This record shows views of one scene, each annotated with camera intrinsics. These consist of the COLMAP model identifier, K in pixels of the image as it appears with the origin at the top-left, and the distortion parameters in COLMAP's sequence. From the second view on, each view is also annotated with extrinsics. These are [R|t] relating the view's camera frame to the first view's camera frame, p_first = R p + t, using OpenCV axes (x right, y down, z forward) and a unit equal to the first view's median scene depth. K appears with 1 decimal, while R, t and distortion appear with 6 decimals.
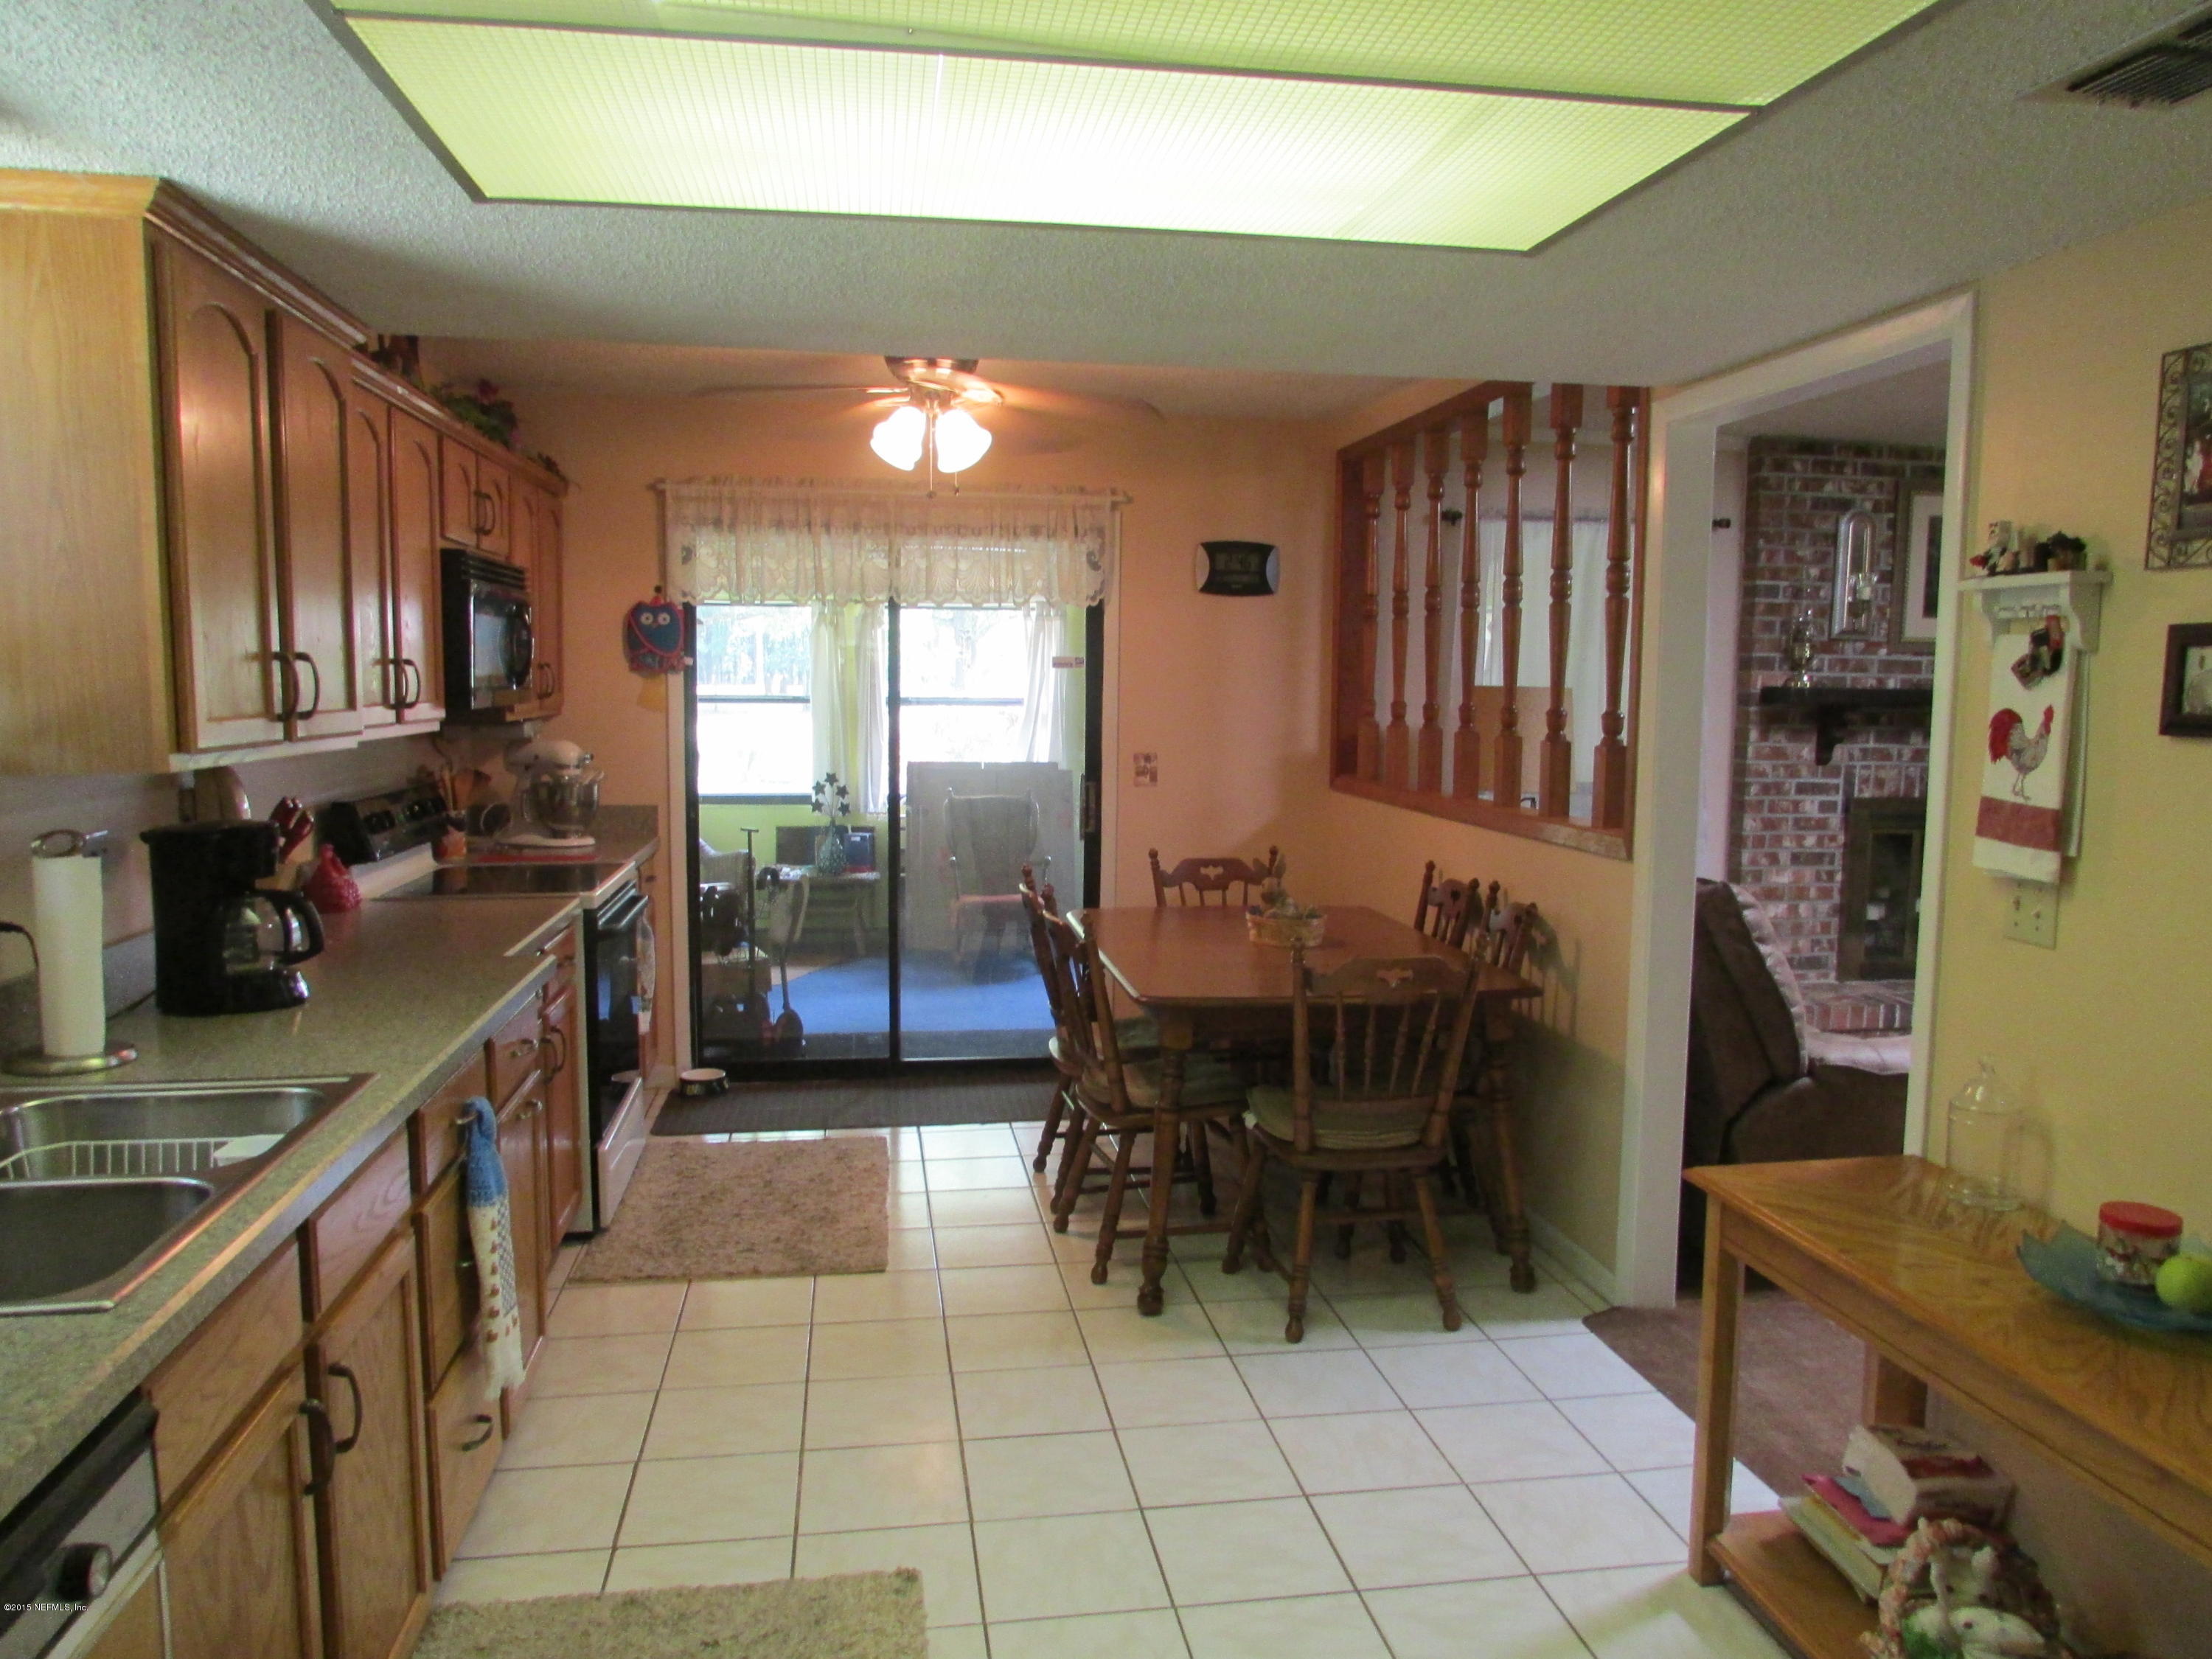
lens RADIAL K [[1594.2, 0, 1106.0], [0, 1594.2, 829.5], [0, 0, 1]] dist [-0.018603, -0.000374]
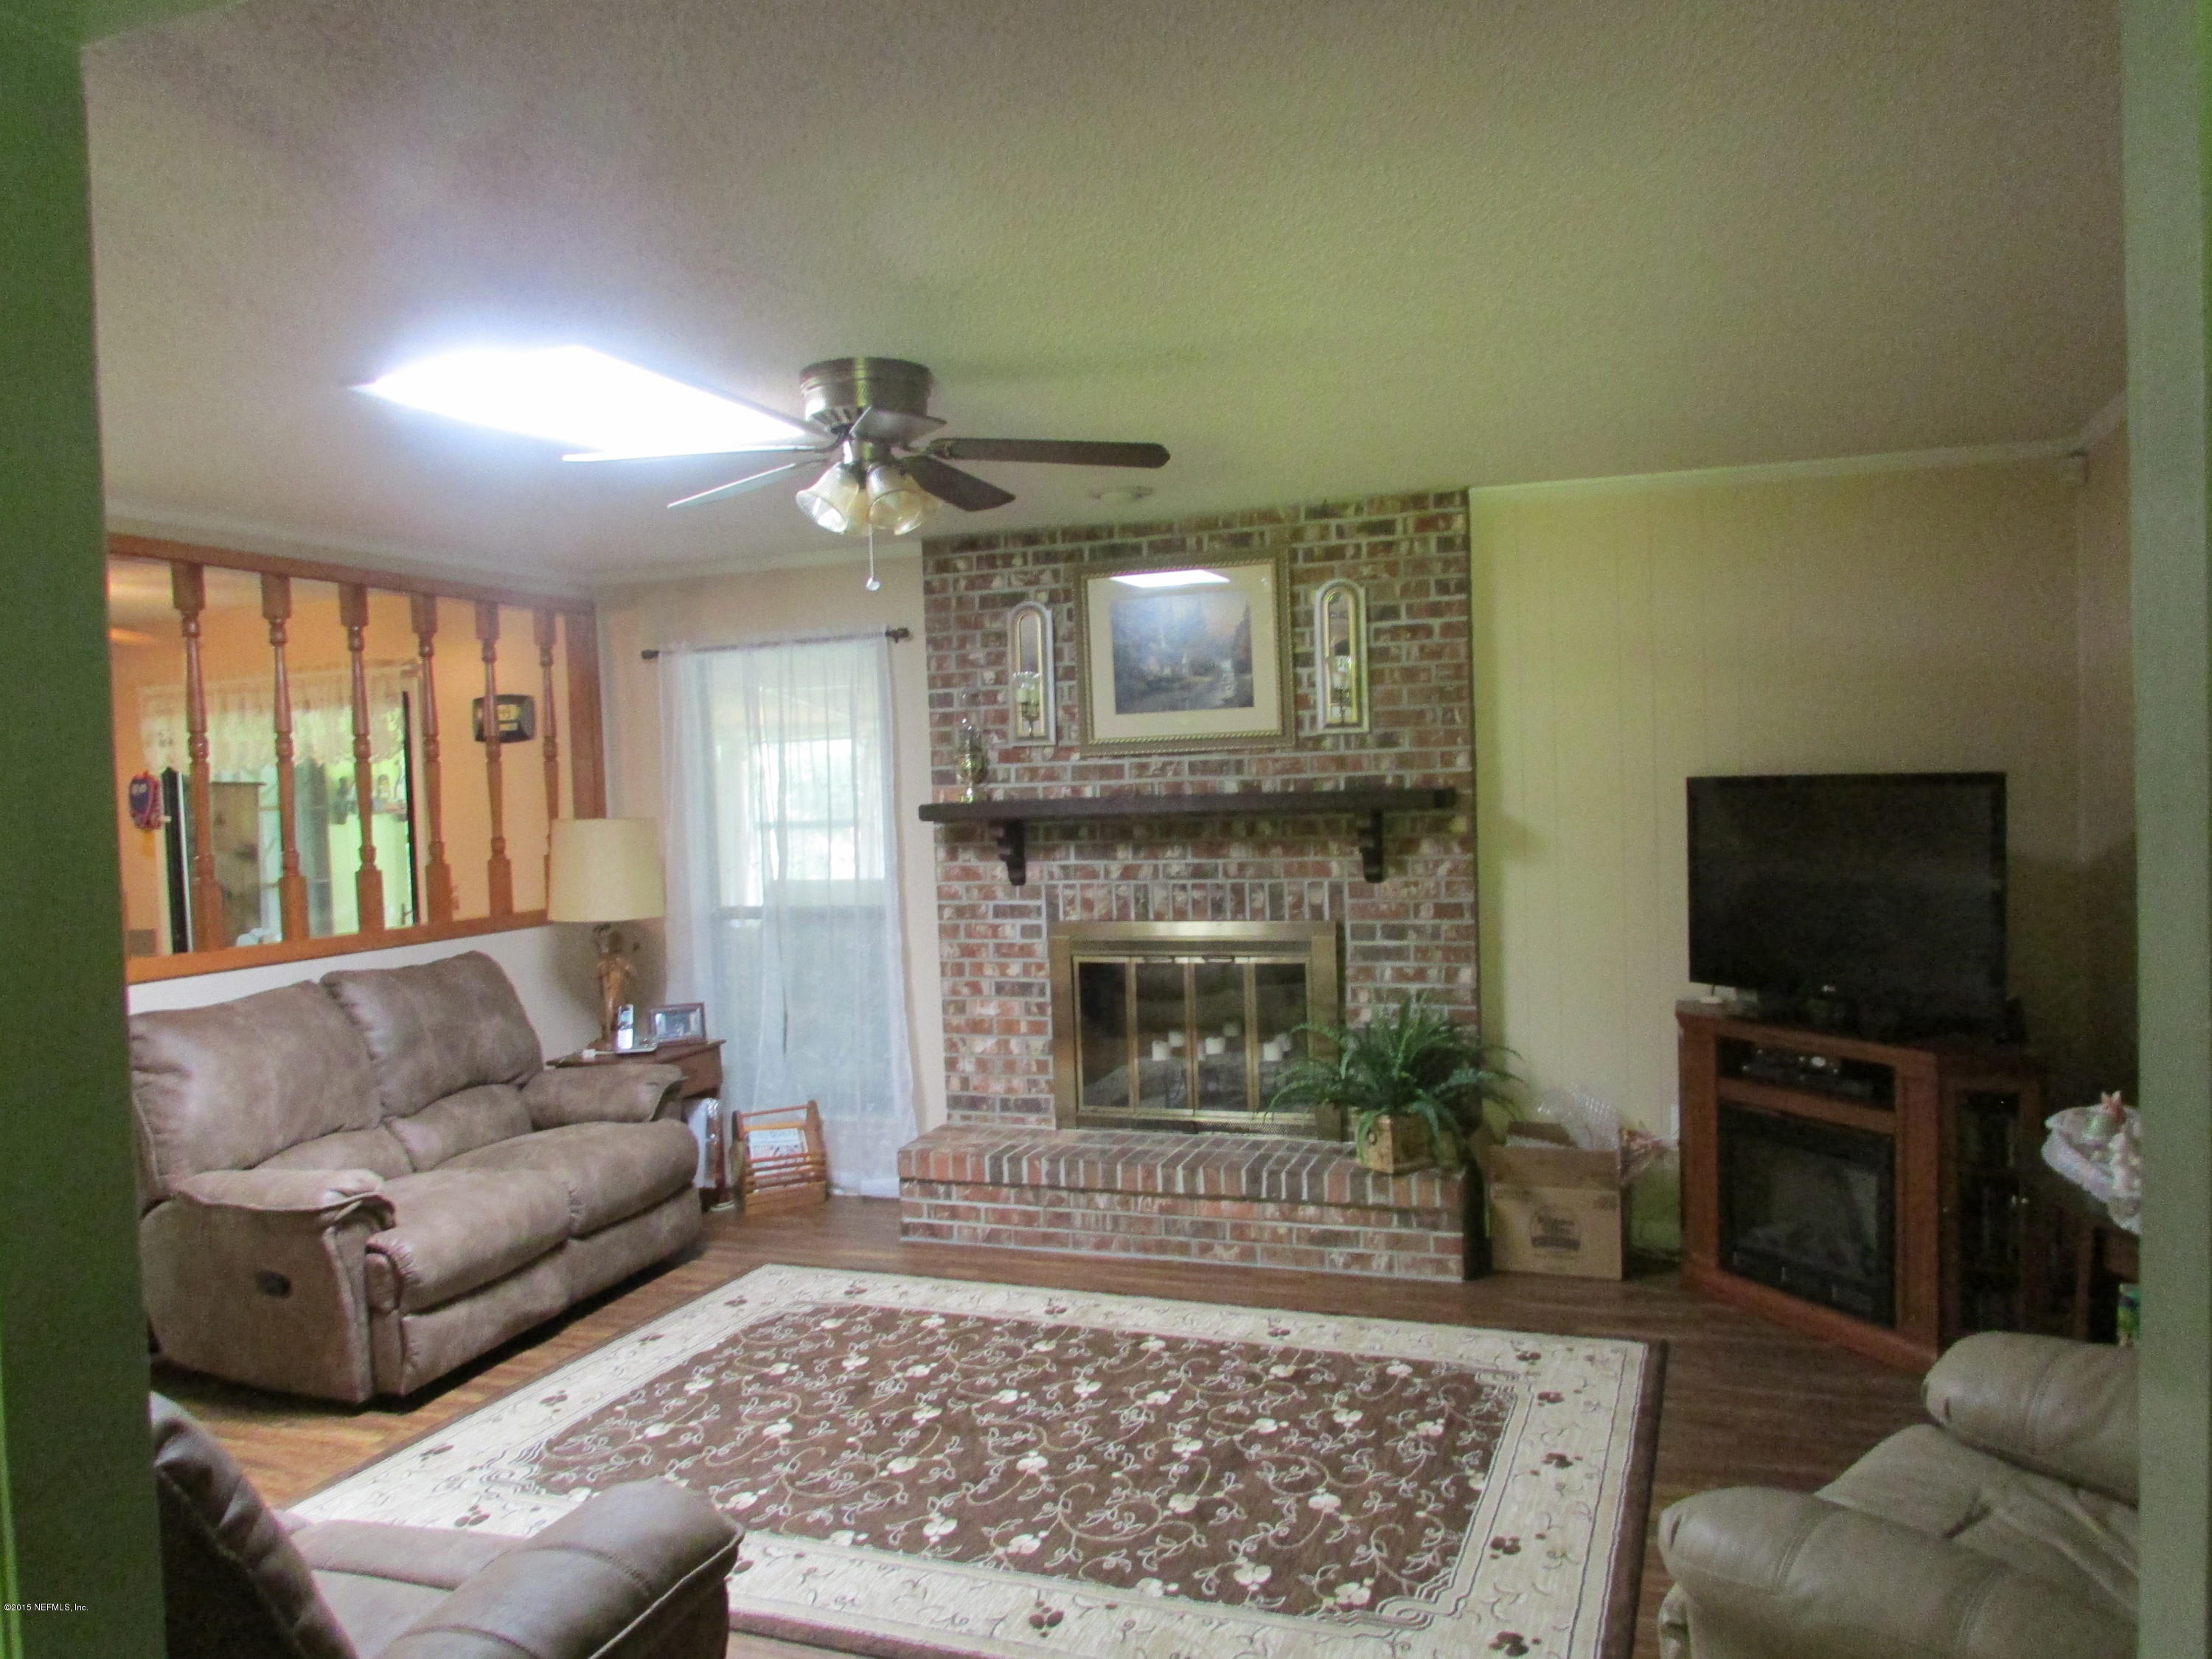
lens RADIAL K [[1594.2, 0, 1106.0], [0, 1594.2, 829.5], [0, 0, 1]] dist [-0.018603, -0.000374]
pose [[0.864223, -0.030638, -0.502174, 0.952963], [-0.001434, 0.997990, -0.063356, -0.014885], [0.503106, 0.055474, 0.862442, 0.241338]]
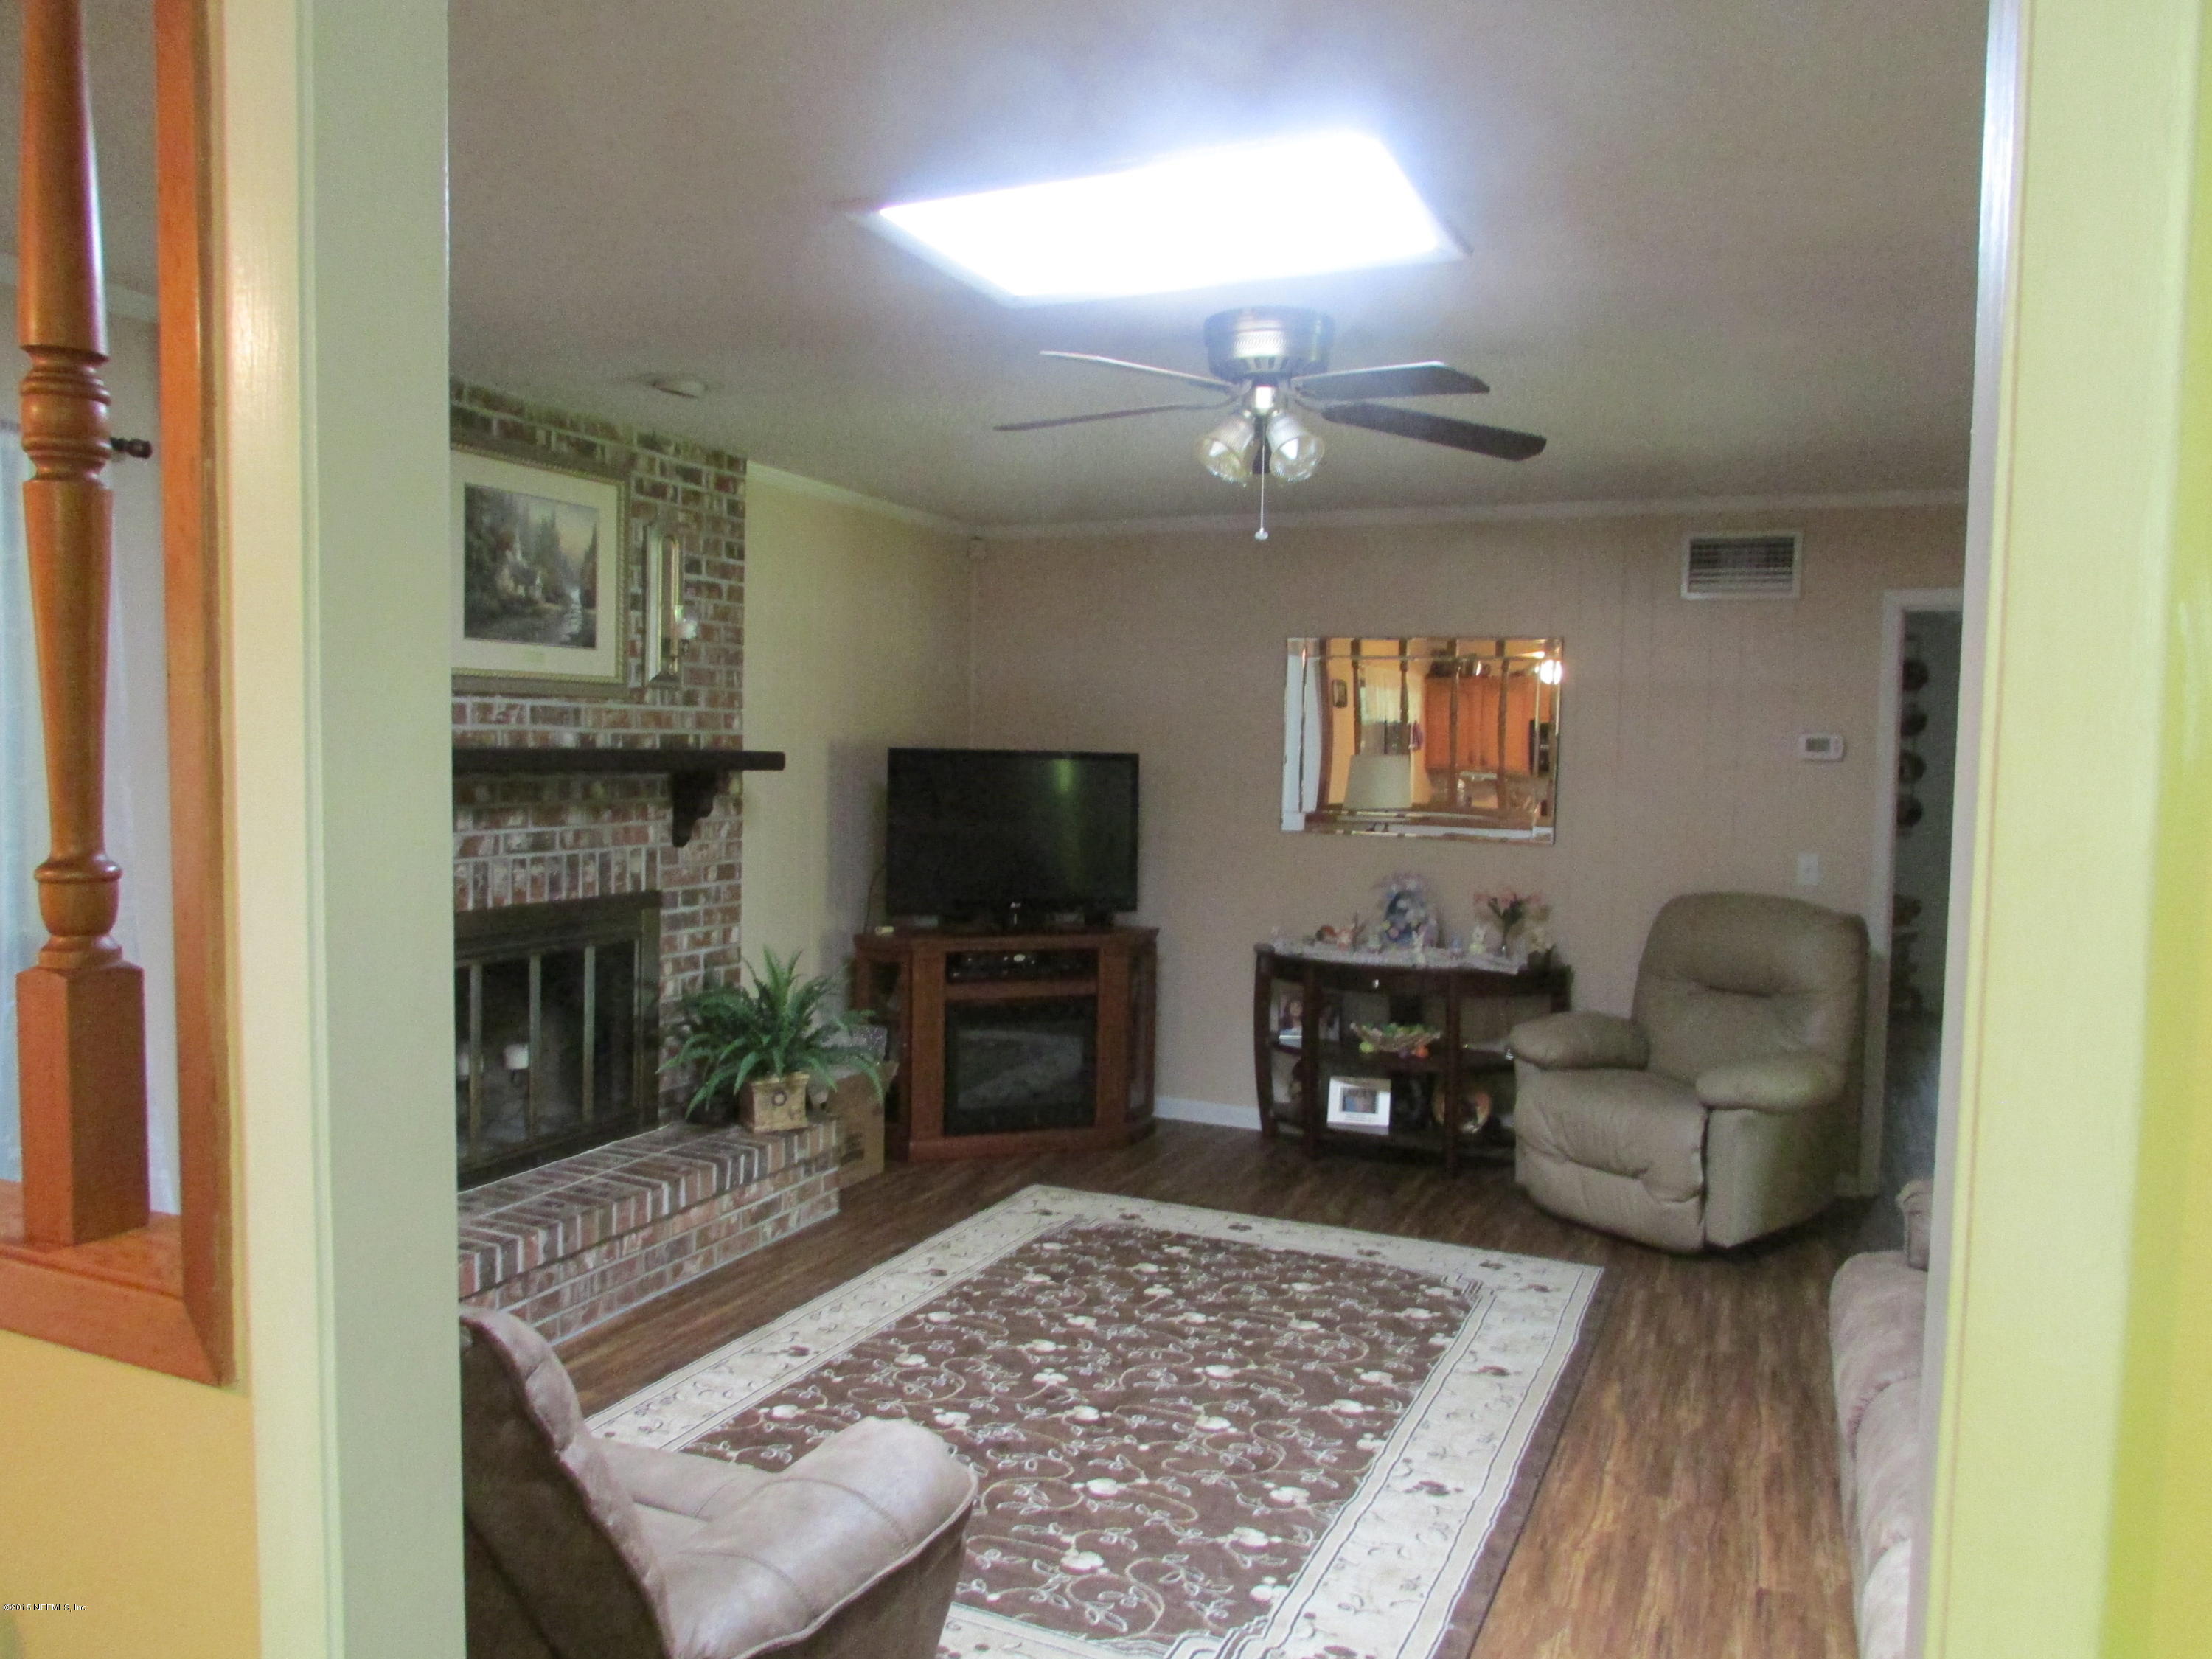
lens RADIAL K [[1594.2, 0, 1106.0], [0, 1594.2, 829.5], [0, 0, 1]] dist [-0.018603, -0.000374]
pose [[0.552132, -0.051343, 0.832175, 0.109635], [0.075255, 0.997097, 0.011588, -0.042246], [-0.830354, 0.056228, 0.554393, 0.418620]]
